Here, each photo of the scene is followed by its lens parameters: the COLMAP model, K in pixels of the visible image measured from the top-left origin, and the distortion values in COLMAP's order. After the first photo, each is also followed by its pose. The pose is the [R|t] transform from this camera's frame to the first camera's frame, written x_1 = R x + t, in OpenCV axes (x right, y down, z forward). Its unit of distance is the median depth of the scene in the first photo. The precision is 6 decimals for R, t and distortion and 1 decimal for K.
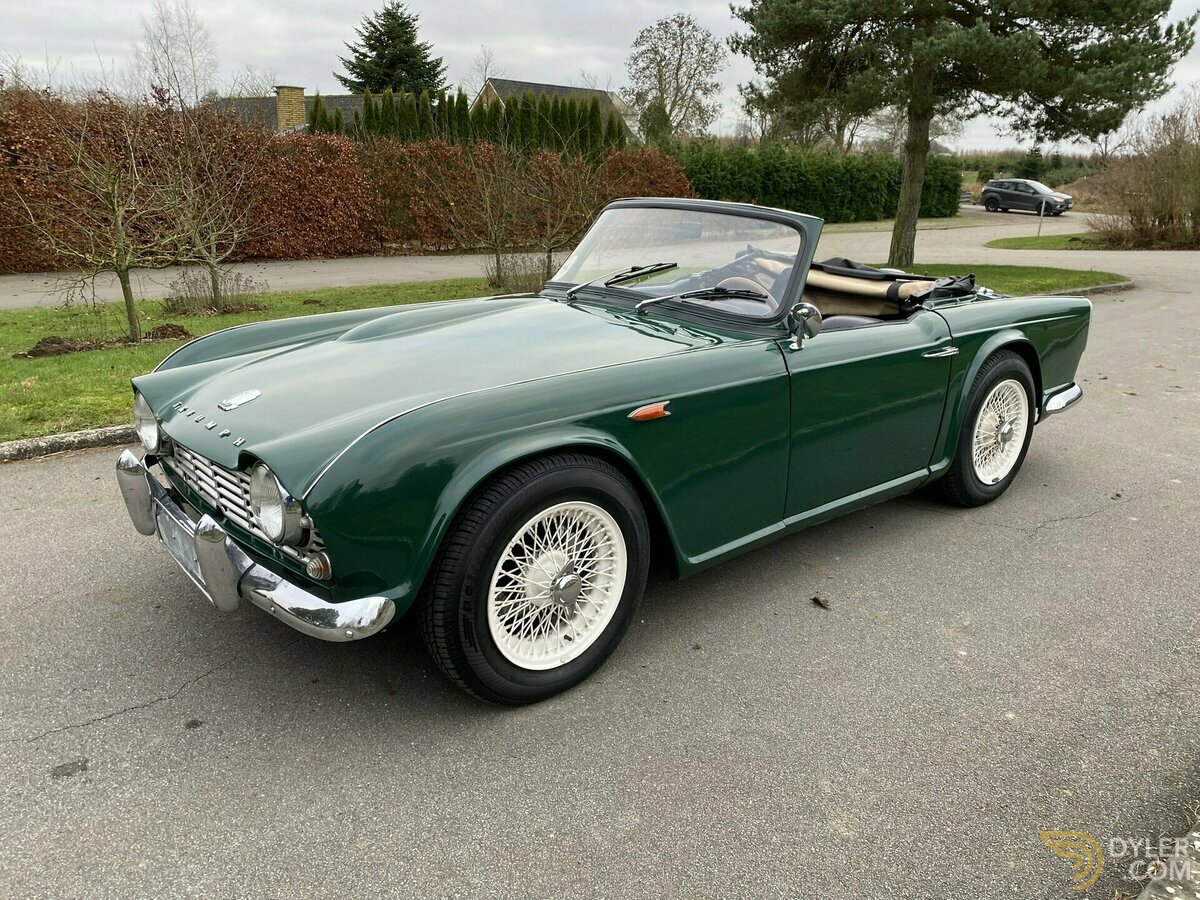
lens RADIAL K [[965.5, 0, 635.5], [0, 965.5, 396.3], [0, 0, 1]] dist [0.030740, -0.006749]
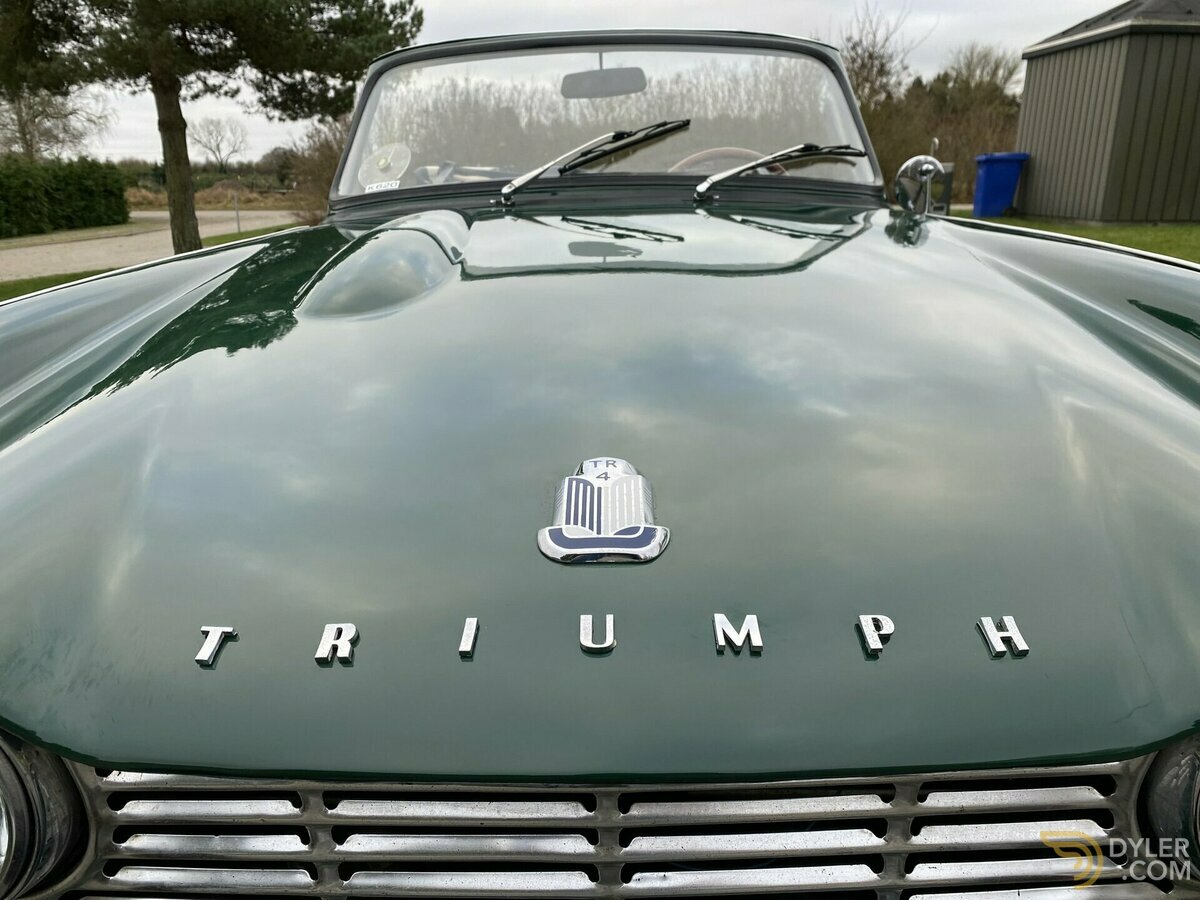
lens RADIAL K [[928.0, 0, 586.6], [0, 928.0, 435.3], [0, 0, 1]] dist [0.007605, -0.002189]
pose [[0.682473, -0.237602, 0.691214, -0.068671], [0.212118, 0.969373, 0.123782, -0.005233], [-0.699455, 0.062141, 0.711970, 0.100797]]
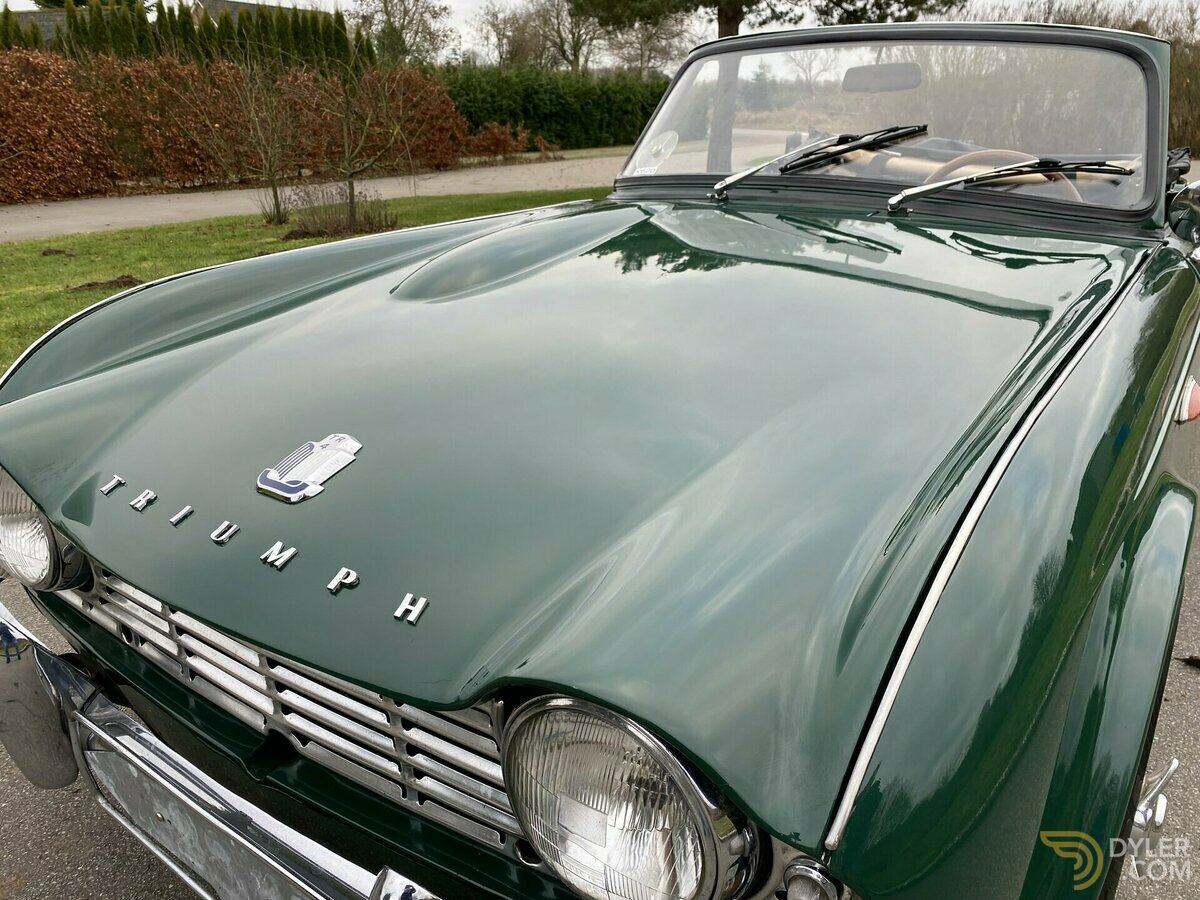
lens RADIAL K [[928.0, 0, 586.6], [0, 928.0, 435.3], [0, 0, 1]] dist [0.007605, -0.002189]
pose [[0.973193, -0.093344, 0.210194, -0.045469], [0.068664, 0.990175, 0.121811, -0.005411], [-0.219500, -0.104113, 0.970041, 0.074808]]
